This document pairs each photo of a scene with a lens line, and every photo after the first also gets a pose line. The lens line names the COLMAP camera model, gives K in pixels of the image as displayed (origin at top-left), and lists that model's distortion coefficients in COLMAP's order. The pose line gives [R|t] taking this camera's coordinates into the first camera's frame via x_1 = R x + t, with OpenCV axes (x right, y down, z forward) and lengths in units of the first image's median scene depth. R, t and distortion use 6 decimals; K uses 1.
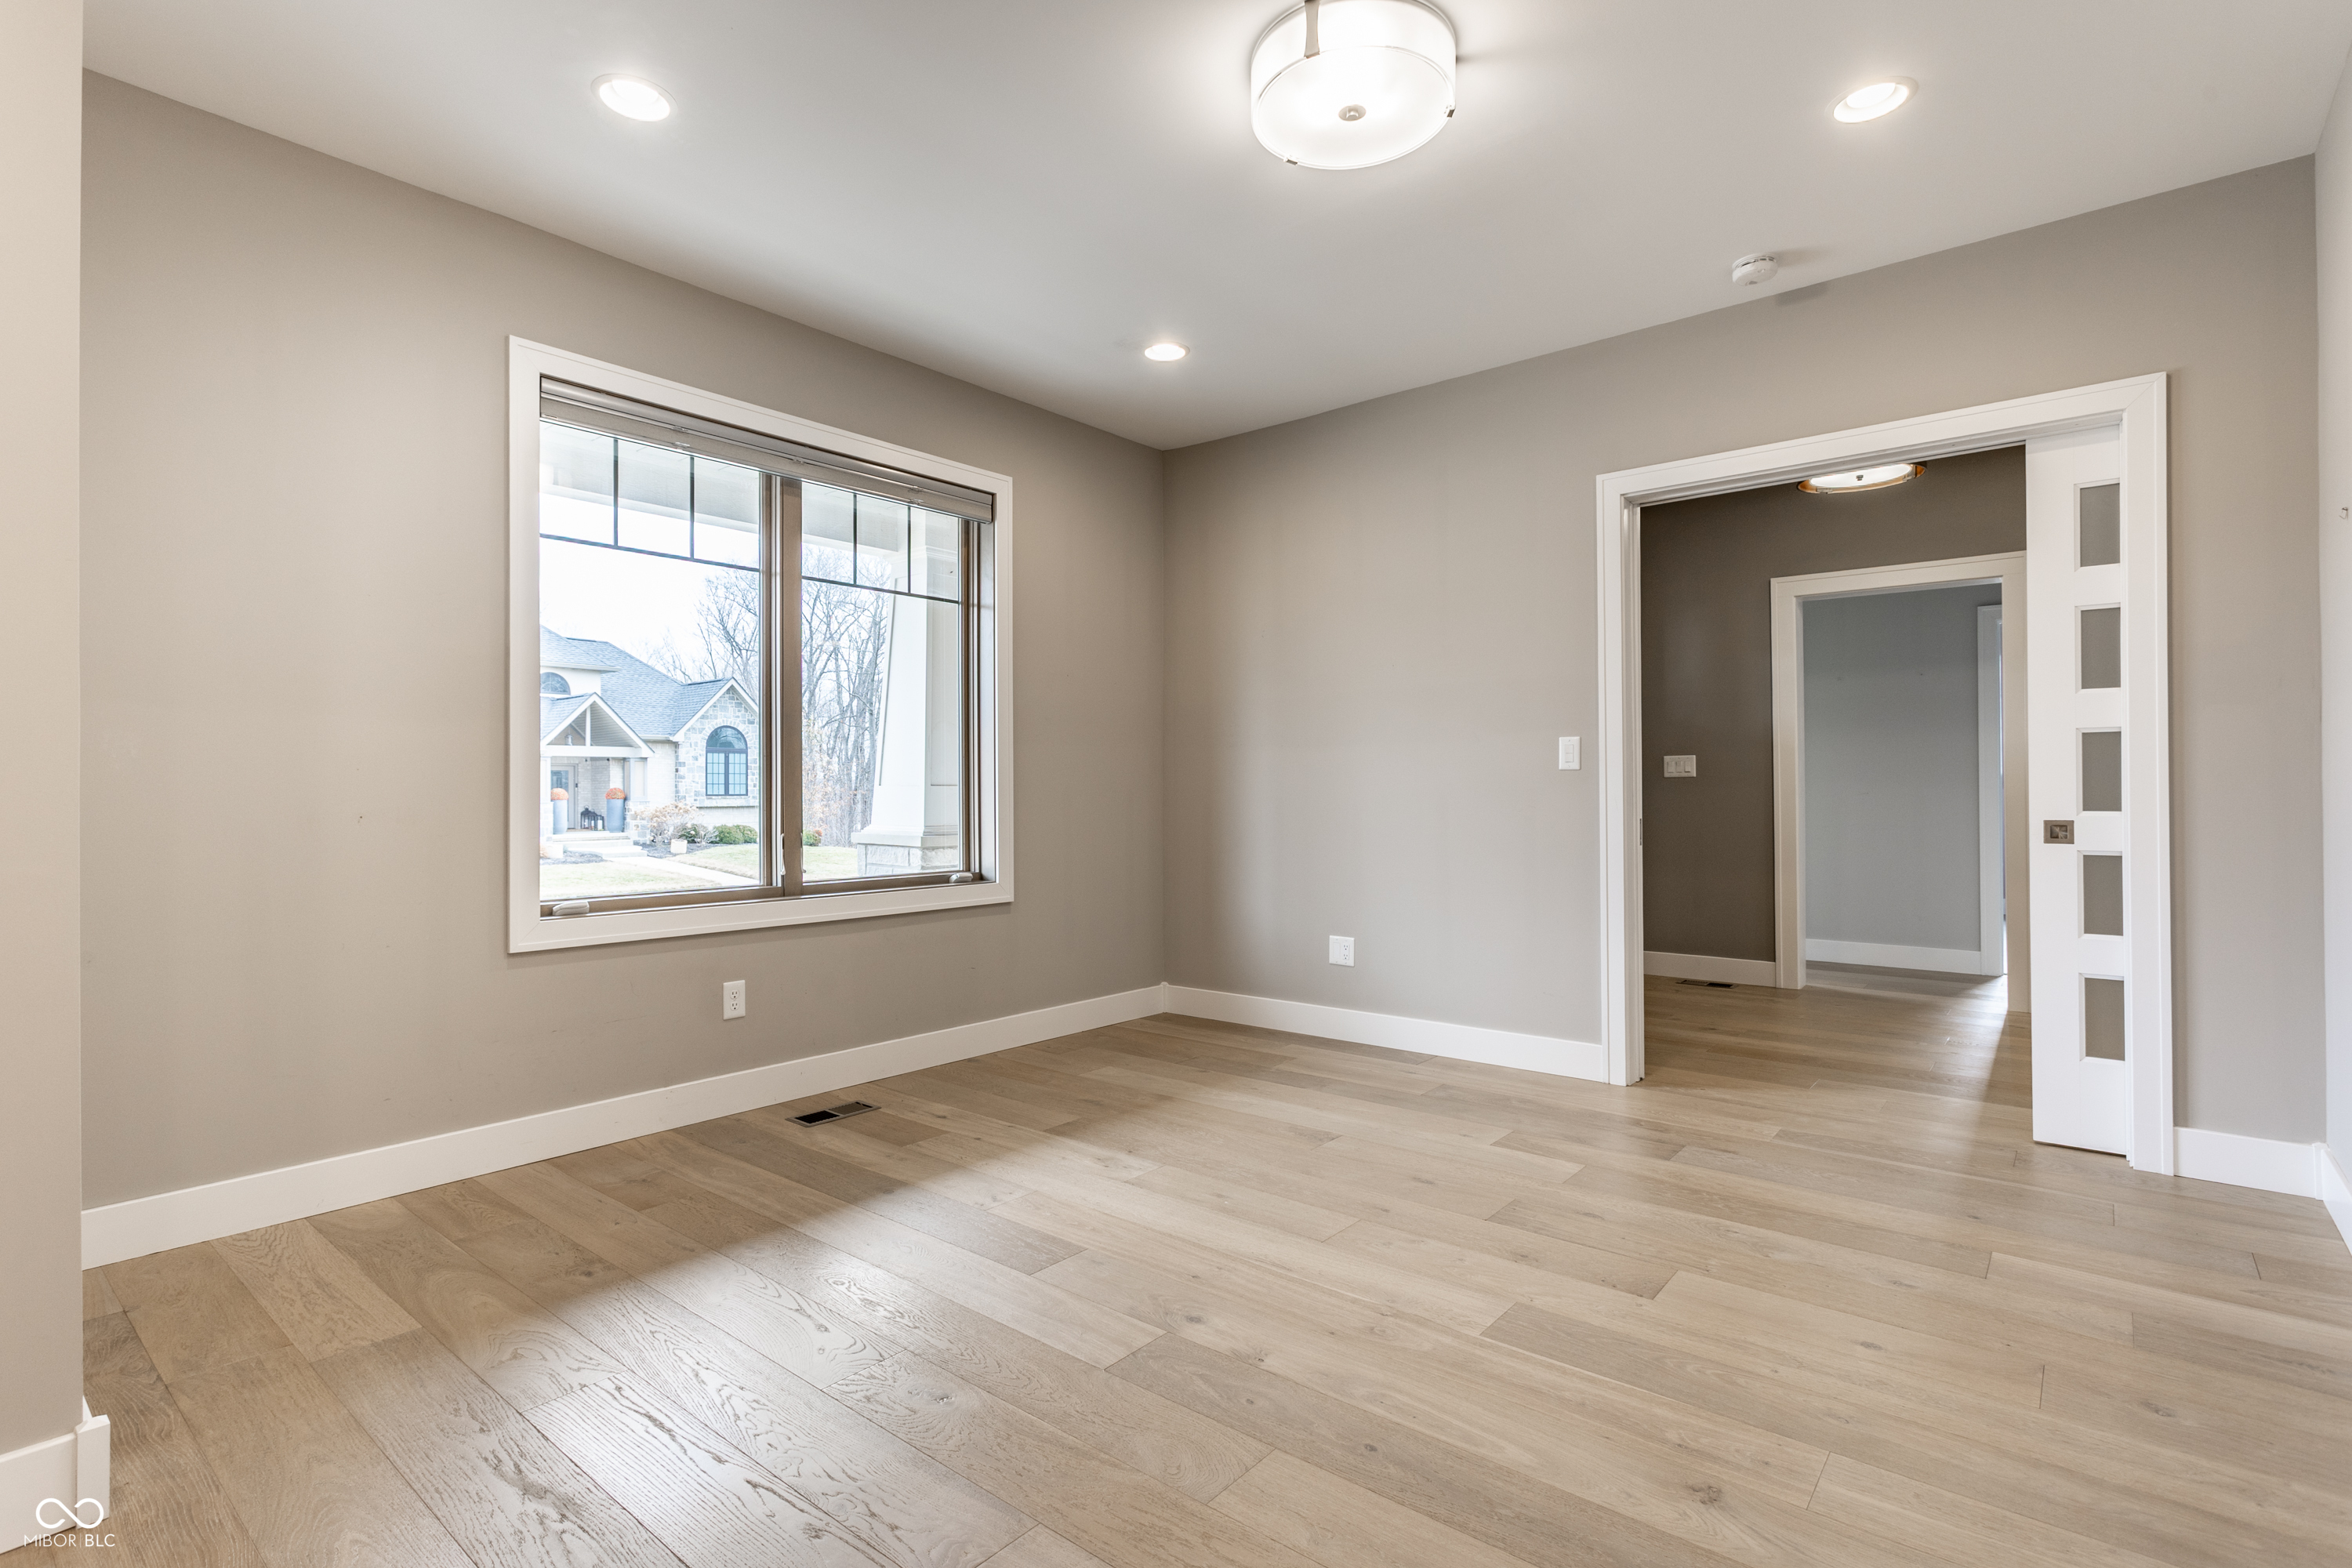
lens RADIAL K [[1117.9, 0, 1148.5], [0, 1117.9, 824.9], [0, 0, 1]] dist [0.006036, -0.000936]
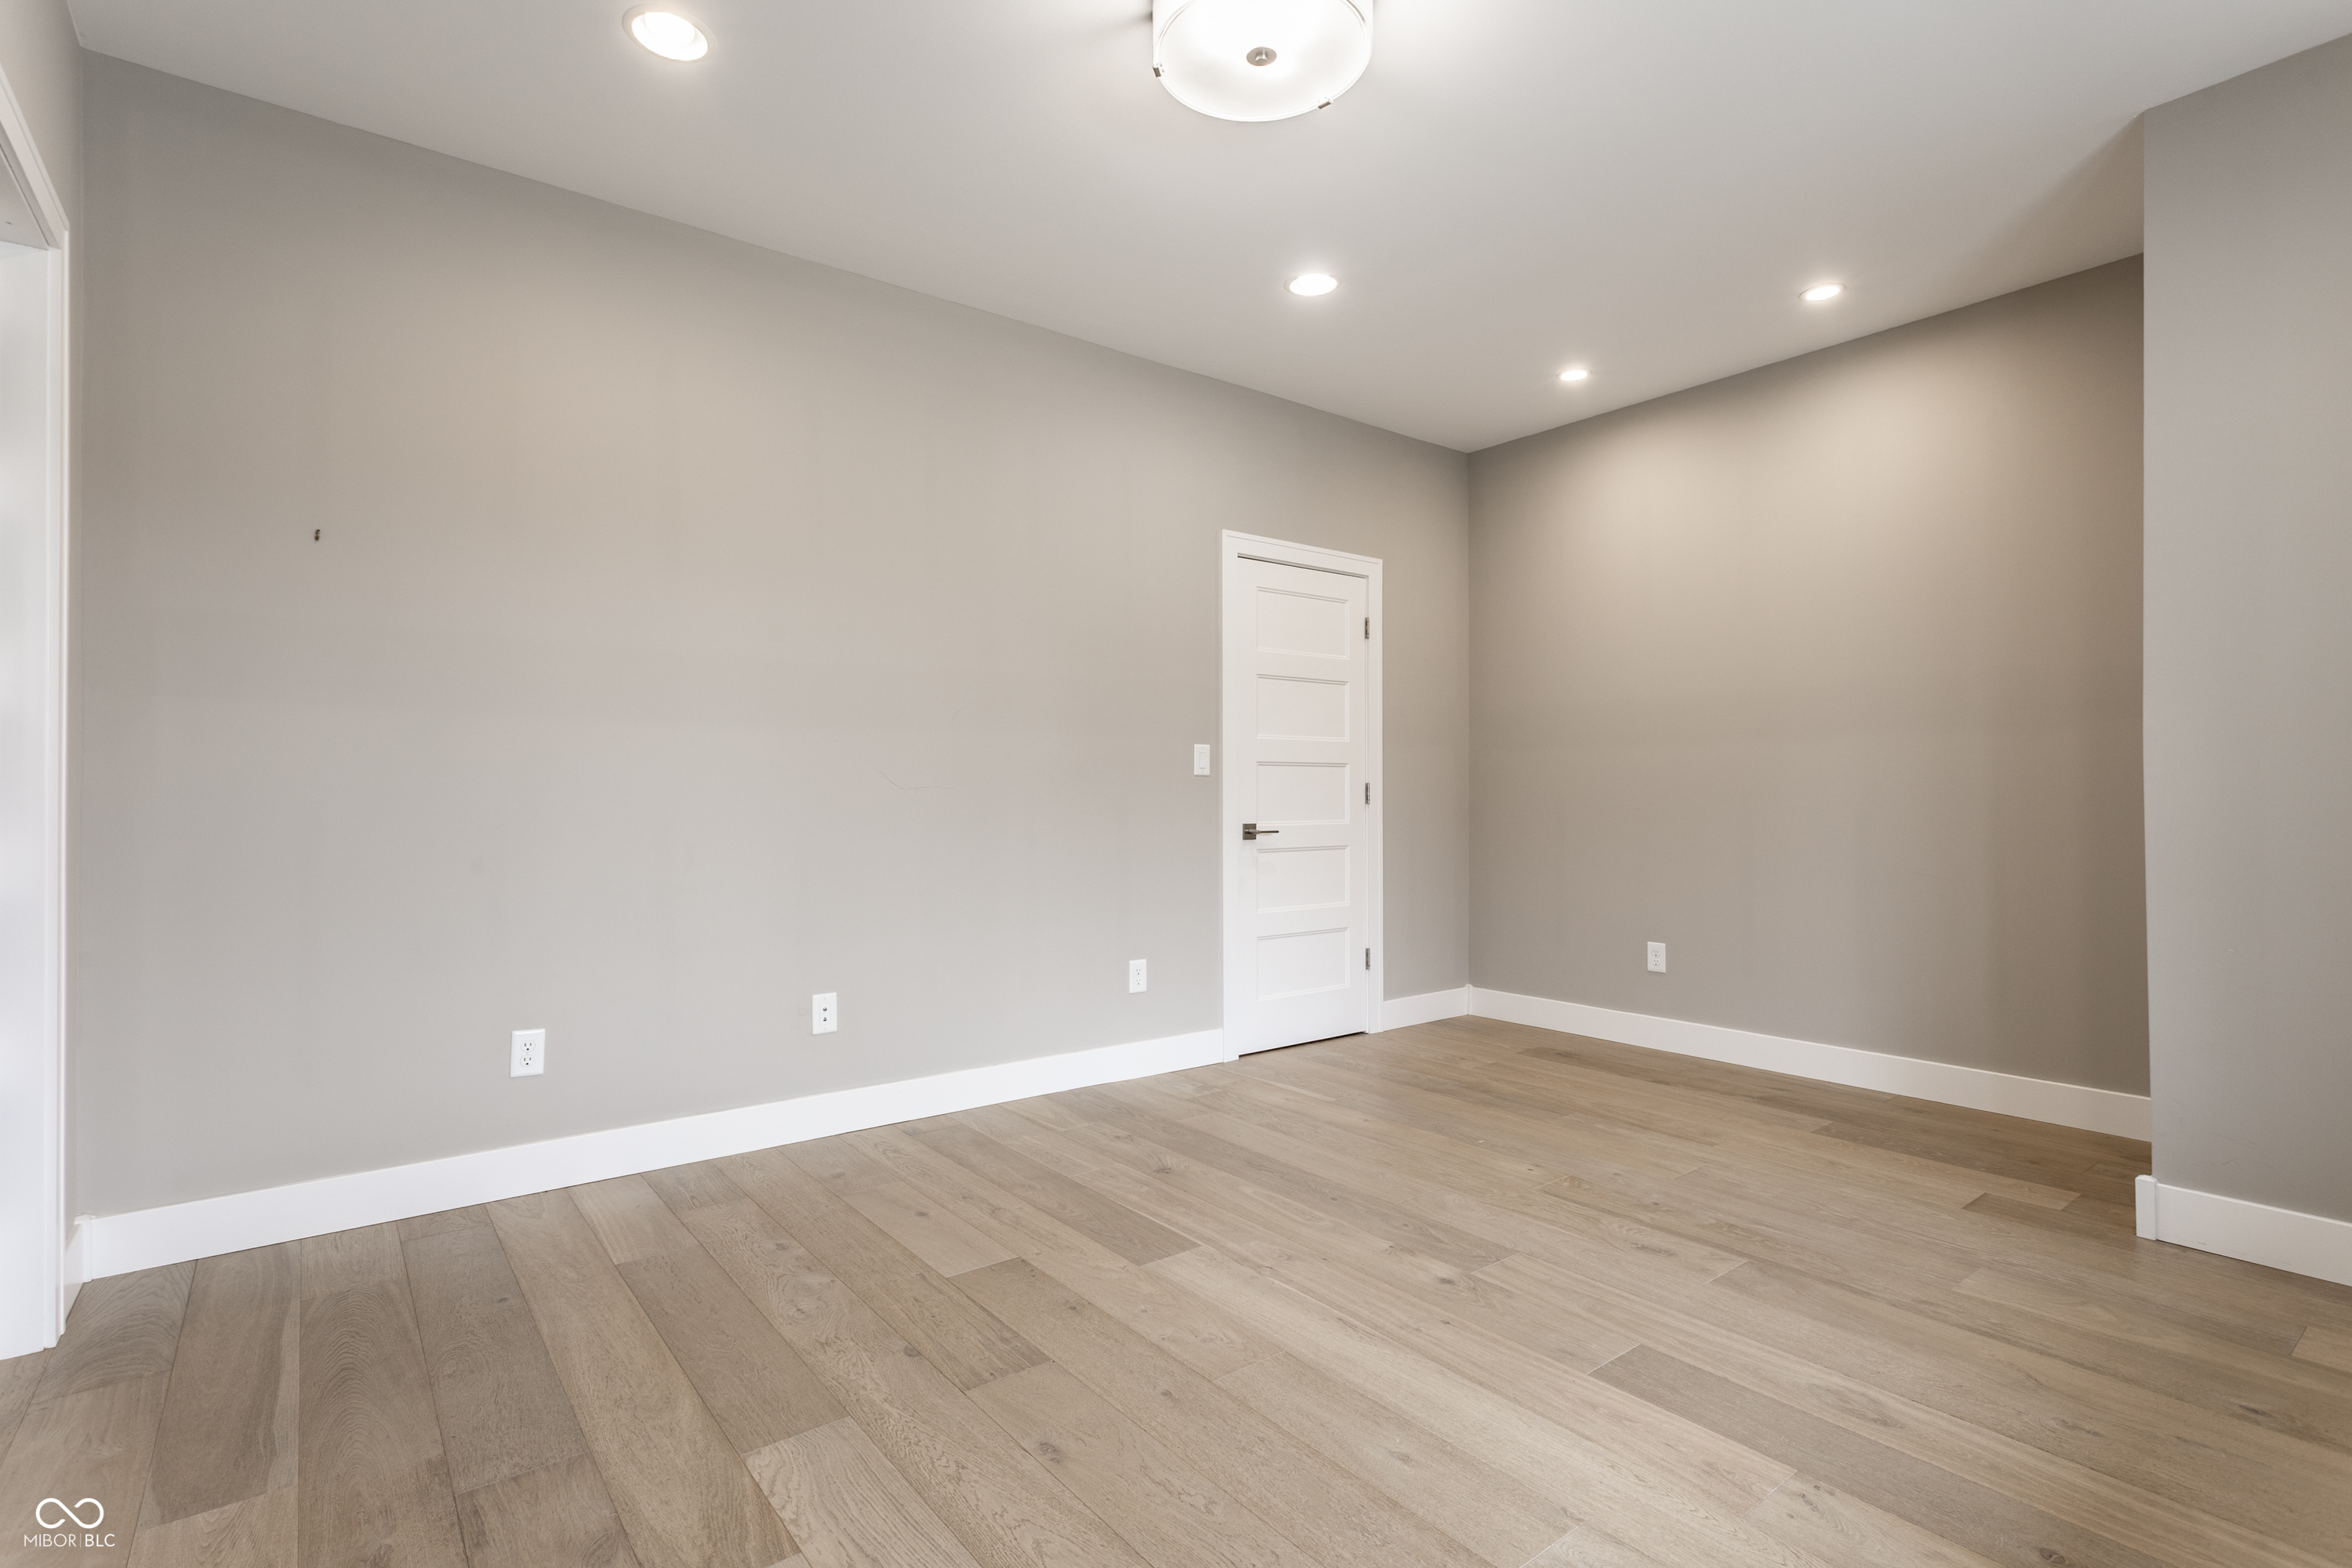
lens RADIAL K [[1117.9, 0, 1176.8], [0, 1117.9, 786.2], [0, 0, 1]] dist [0.006036, -0.000936]
pose [[-0.981984, 0.008790, 0.188762, 0.075525], [0.012806, 0.999717, 0.020066, -0.051530], [-0.188532, 0.022122, -0.981818, 1.790248]]
